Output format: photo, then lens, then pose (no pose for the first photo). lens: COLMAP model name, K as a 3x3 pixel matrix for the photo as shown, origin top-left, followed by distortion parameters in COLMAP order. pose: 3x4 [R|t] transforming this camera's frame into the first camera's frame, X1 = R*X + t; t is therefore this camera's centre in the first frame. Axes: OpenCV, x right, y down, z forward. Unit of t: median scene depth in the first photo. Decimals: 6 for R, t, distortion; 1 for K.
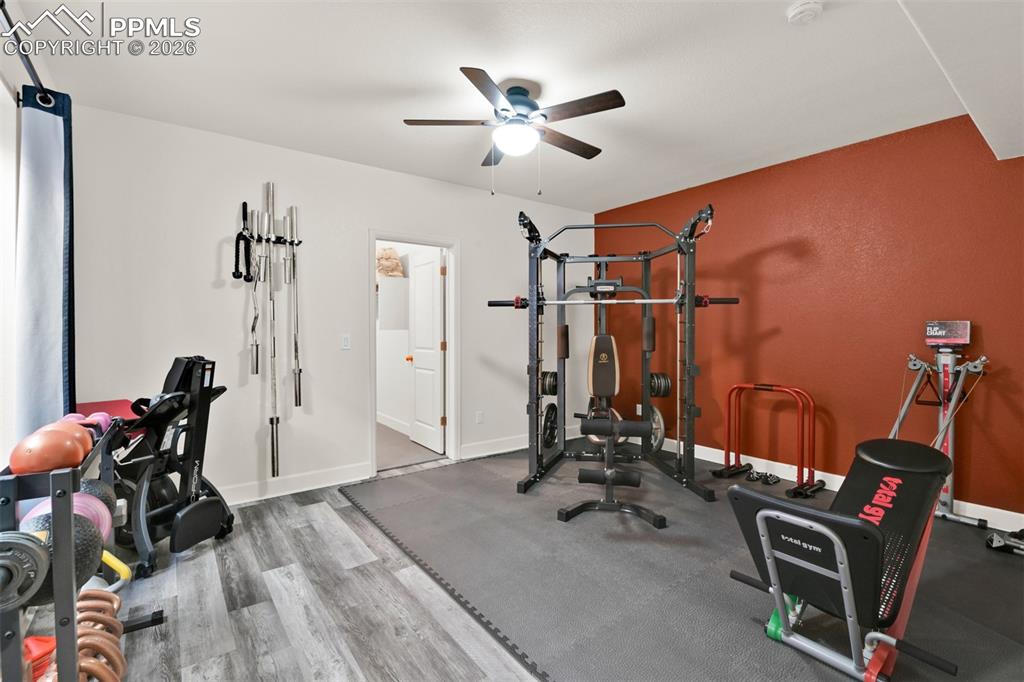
lens RADIAL K [[457.6, 0, 512.0], [0, 457.6, 341.0], [0, 0, 1]] dist [-0.001786, -0.000387]
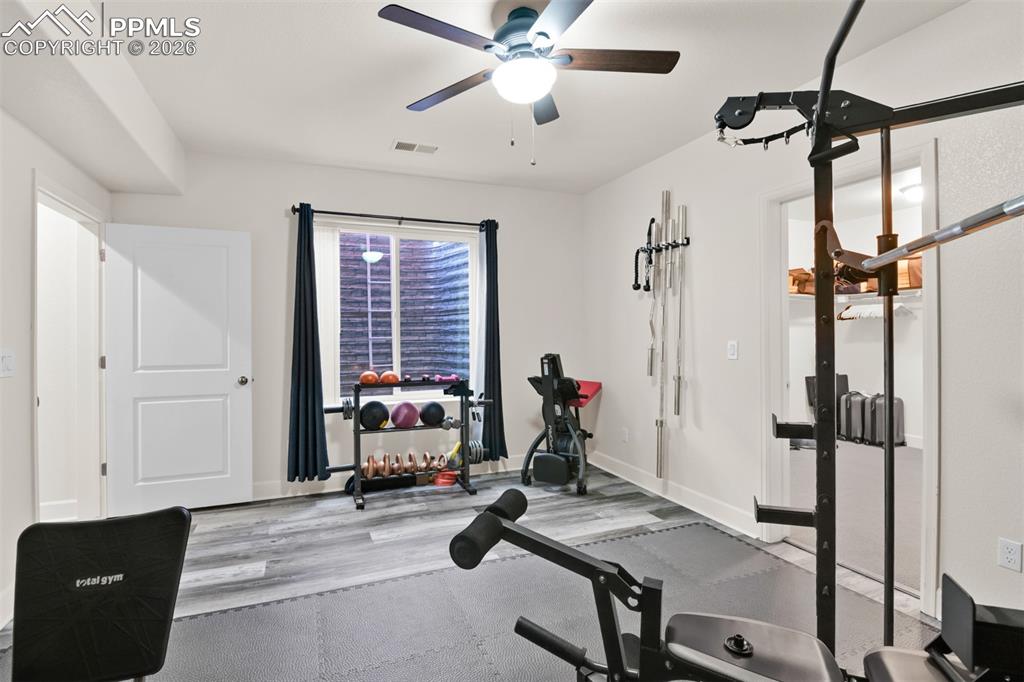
lens RADIAL K [[515.7, 0, 512.0], [0, 515.7, 341.0], [0, 0, 1]] dist [-0.001181, -0.000694]
pose [[-0.269869, 0.022080, -0.962644, 0.730541], [-0.018430, 0.999435, 0.028091, -0.039931], [0.962721, 0.025323, -0.269310, 1.058711]]
